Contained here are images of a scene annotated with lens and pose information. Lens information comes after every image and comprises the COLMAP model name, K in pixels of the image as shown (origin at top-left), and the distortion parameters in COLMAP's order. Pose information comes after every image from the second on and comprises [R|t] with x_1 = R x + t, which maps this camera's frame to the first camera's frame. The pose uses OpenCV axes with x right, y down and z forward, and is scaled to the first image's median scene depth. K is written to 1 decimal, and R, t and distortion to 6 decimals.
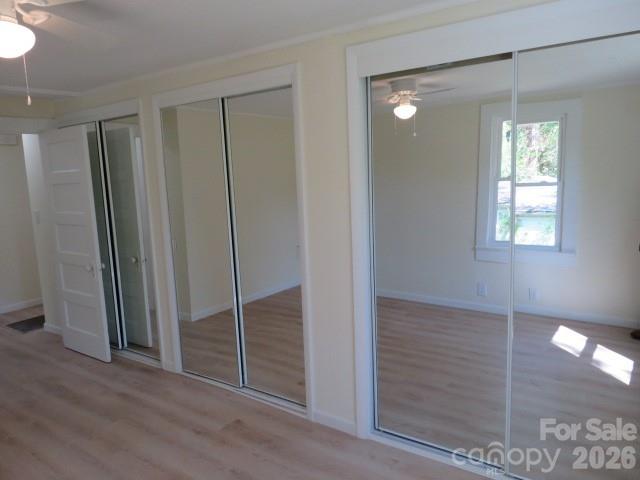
lens RADIAL K [[497.1, 0, 319.8], [0, 497.1, 211.9], [0, 0, 1]] dist [-0.004320, -0.001547]
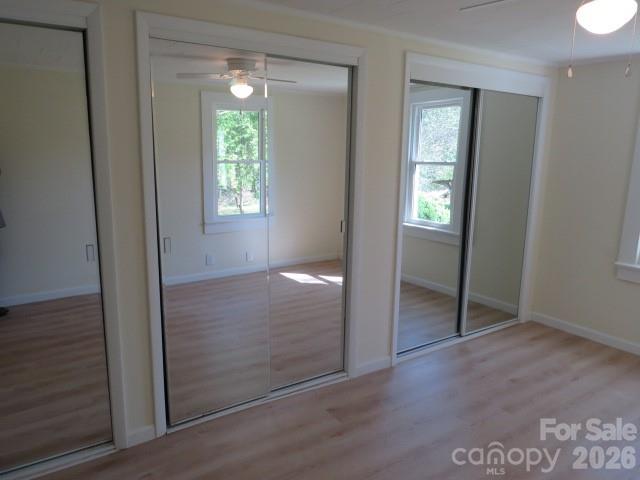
lens RADIAL K [[482.9, 0, 320.0], [0, 482.9, 236.0], [0, 0, 1]] dist [-0.011931, -0.000390]
pose [[0.343937, -0.137474, 0.928875, -0.721093], [0.050388, 0.990501, 0.127938, -0.026249], [-0.937640, 0.002802, 0.347597, 0.498656]]
